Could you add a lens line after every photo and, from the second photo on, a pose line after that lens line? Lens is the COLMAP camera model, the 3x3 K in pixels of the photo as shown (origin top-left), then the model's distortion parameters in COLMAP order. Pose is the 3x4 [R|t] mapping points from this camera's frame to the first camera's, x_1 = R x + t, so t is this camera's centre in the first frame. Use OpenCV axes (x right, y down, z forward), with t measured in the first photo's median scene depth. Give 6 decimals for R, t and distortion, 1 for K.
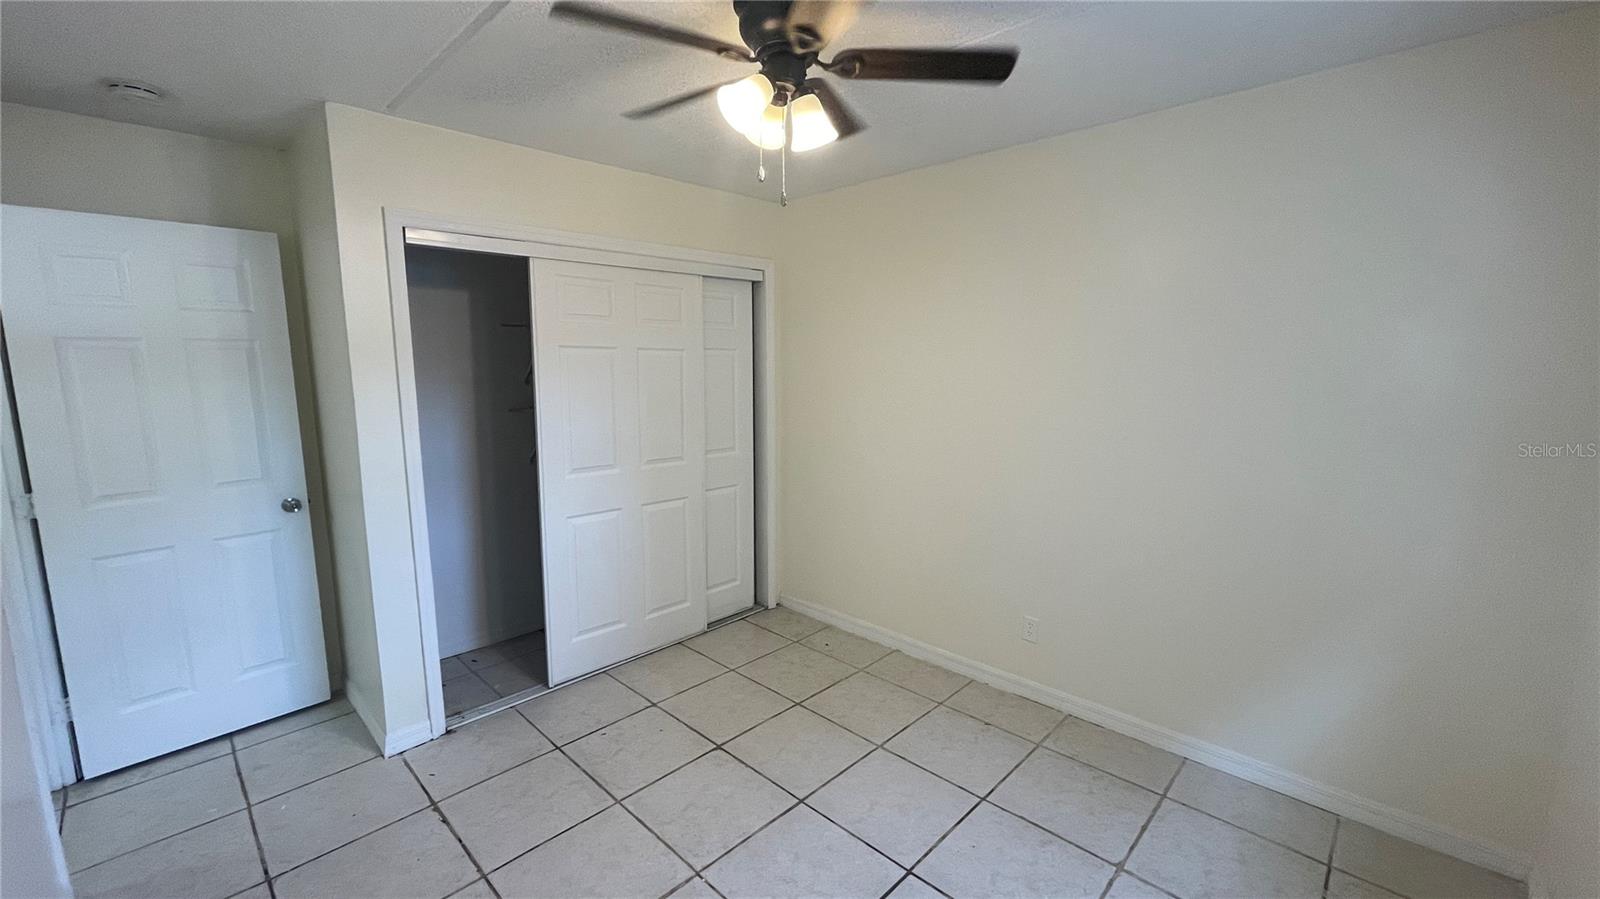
lens RADIAL K [[648.8, 0, 794.4], [0, 648.8, 448.6], [0, 0, 1]] dist [-0.001622, 0.000918]
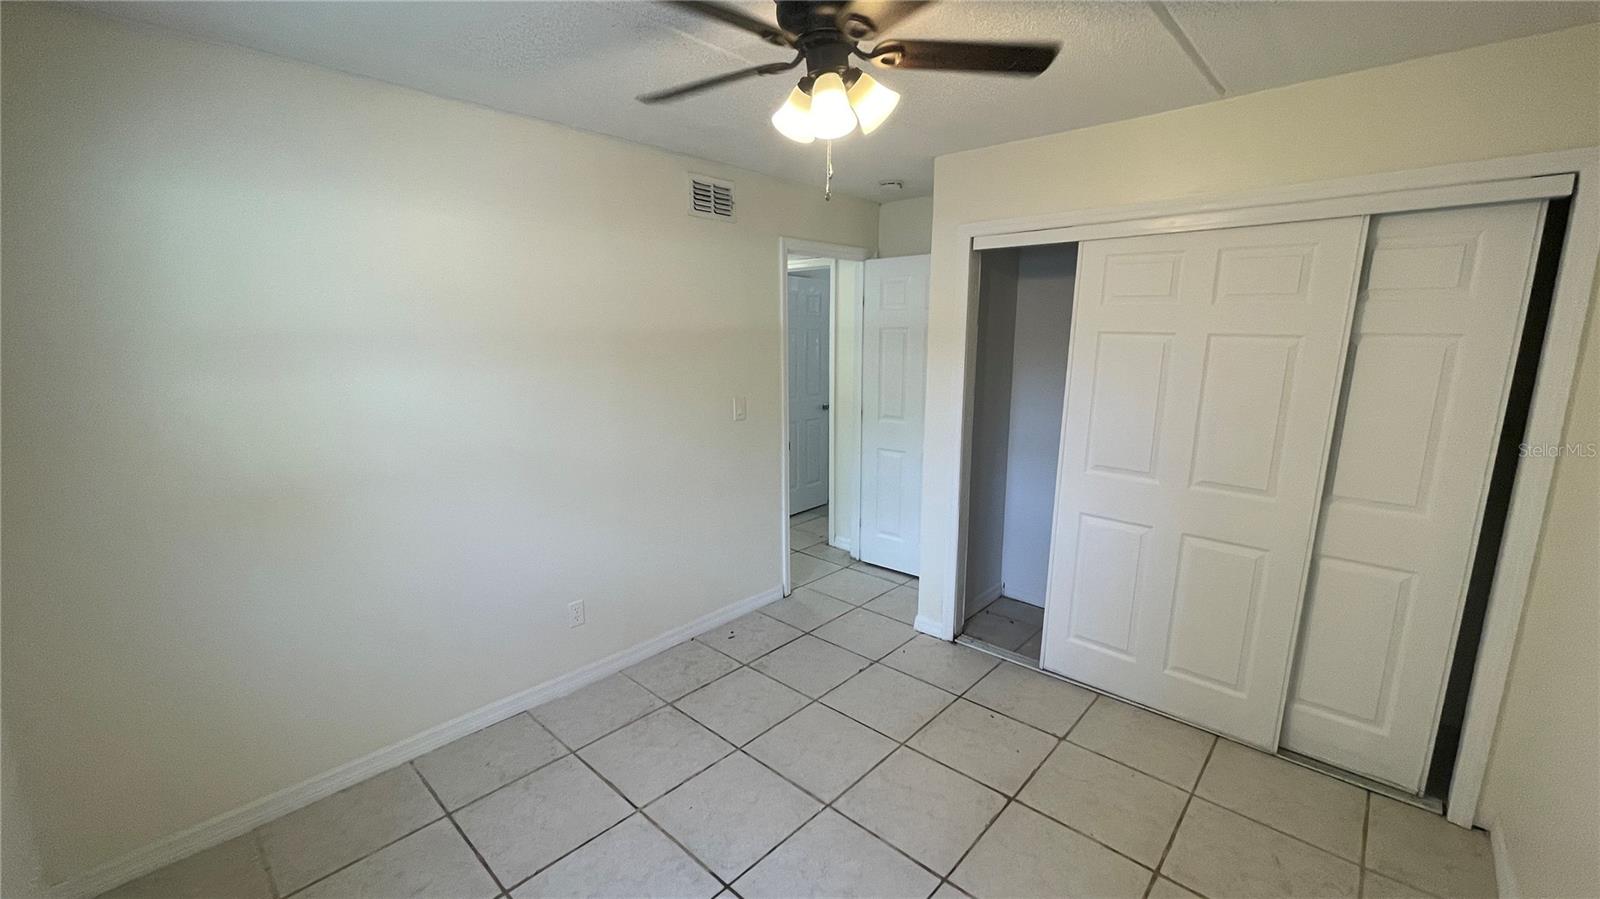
lens RADIAL K [[648.8, 0, 794.4], [0, 648.8, 448.6], [0, 0, 1]] dist [-0.001622, 0.000918]
pose [[0.024797, 0.186869, -0.982072, 0.560667], [-0.136181, 0.973848, 0.181866, -0.102417], [0.990374, 0.129230, 0.049597, 0.528166]]
